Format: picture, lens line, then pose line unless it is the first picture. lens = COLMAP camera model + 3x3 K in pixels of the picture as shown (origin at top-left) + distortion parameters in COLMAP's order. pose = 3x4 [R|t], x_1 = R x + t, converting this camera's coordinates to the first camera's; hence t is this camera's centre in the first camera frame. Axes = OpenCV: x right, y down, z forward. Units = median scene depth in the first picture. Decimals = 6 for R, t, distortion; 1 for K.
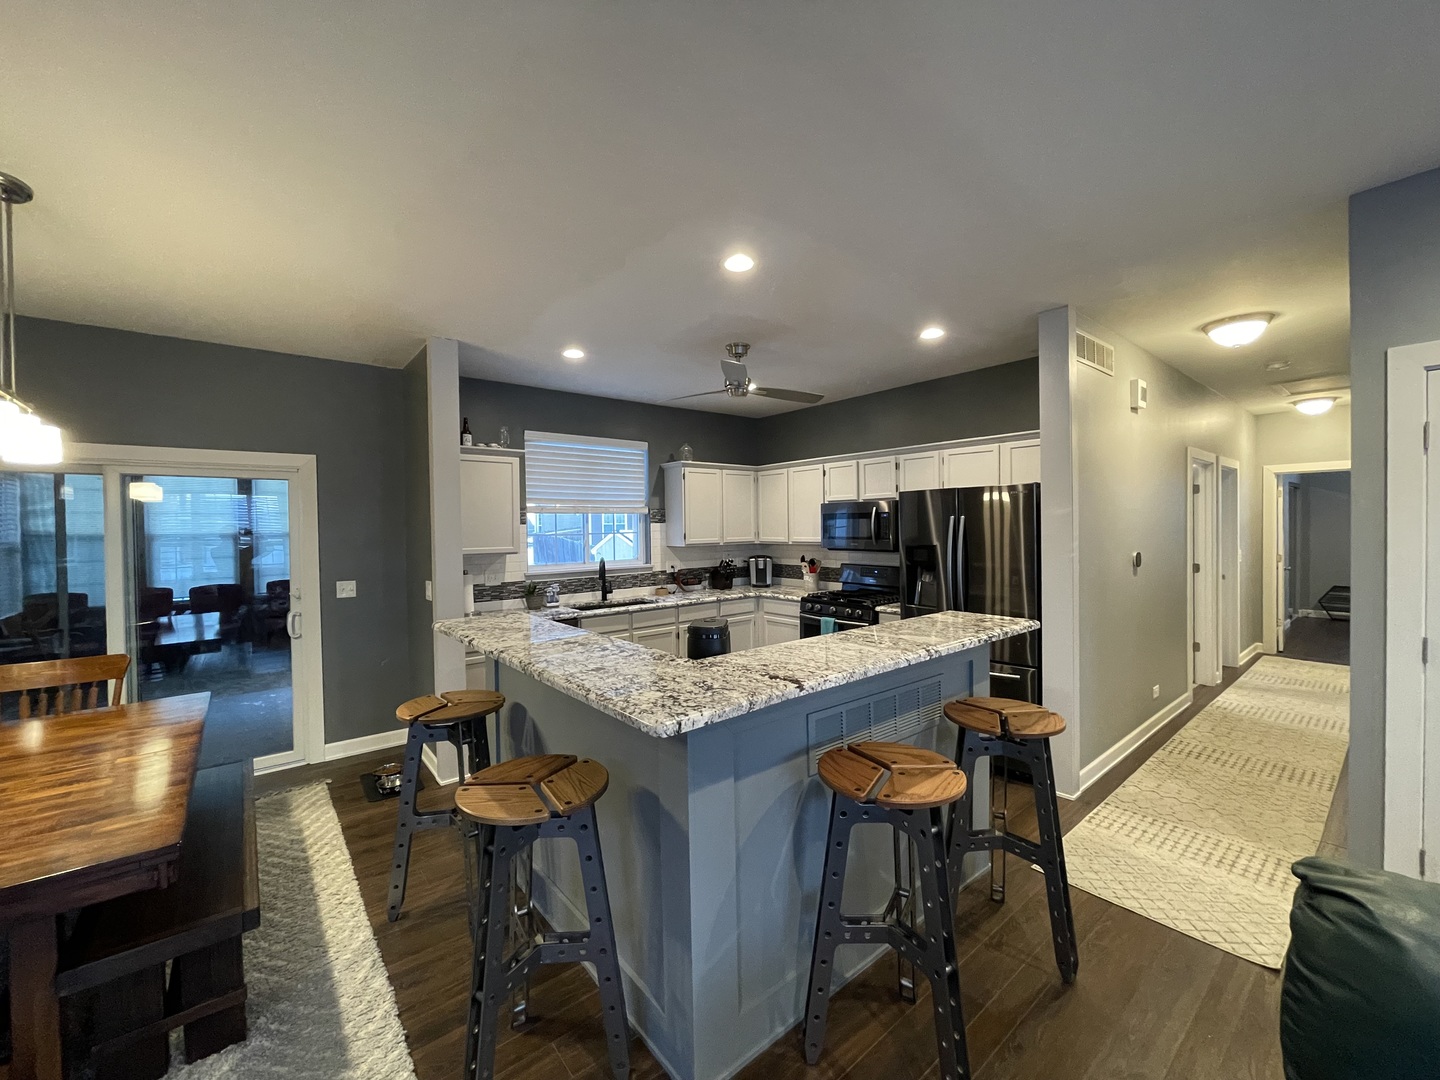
lens RADIAL K [[580.4, 0, 724.2], [0, 580.4, 537.9], [0, 0, 1]] dist [-0.000752, -0.000191]
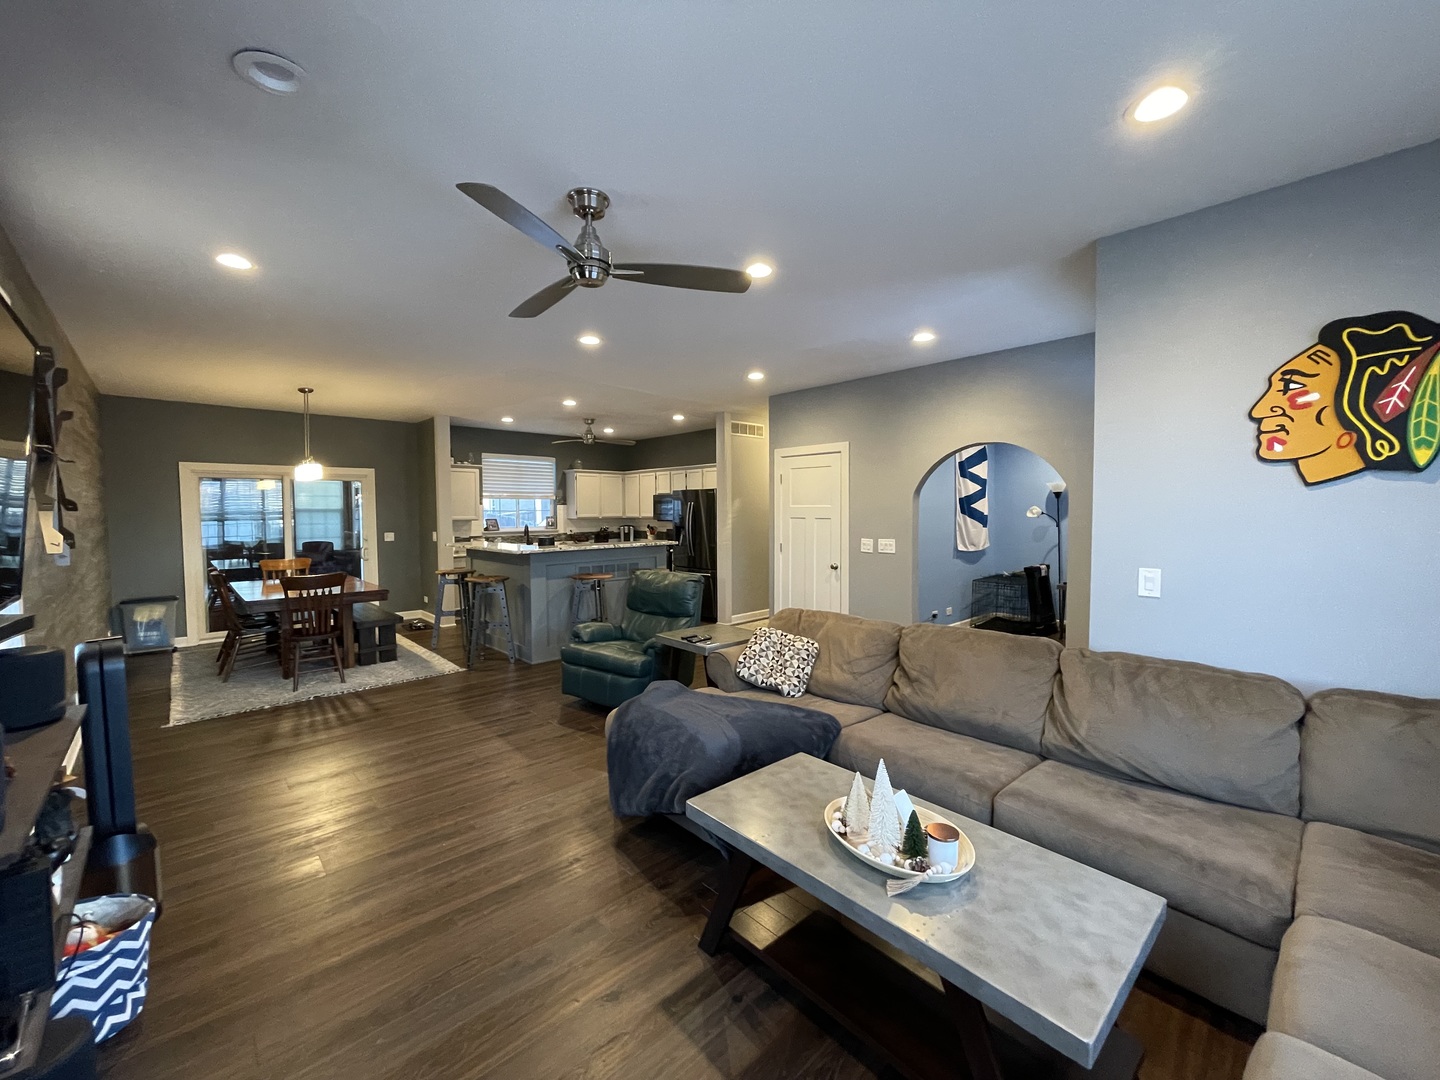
lens RADIAL K [[580.4, 0, 716.4], [0, 580.4, 533.6], [0, 0, 1]] dist [-0.000752, -0.000191]
pose [[0.998354, 0.007519, 0.056854, 0.251195], [-0.008680, 0.999759, 0.020185, 0.020538], [-0.056688, -0.020646, 0.998178, -0.754541]]
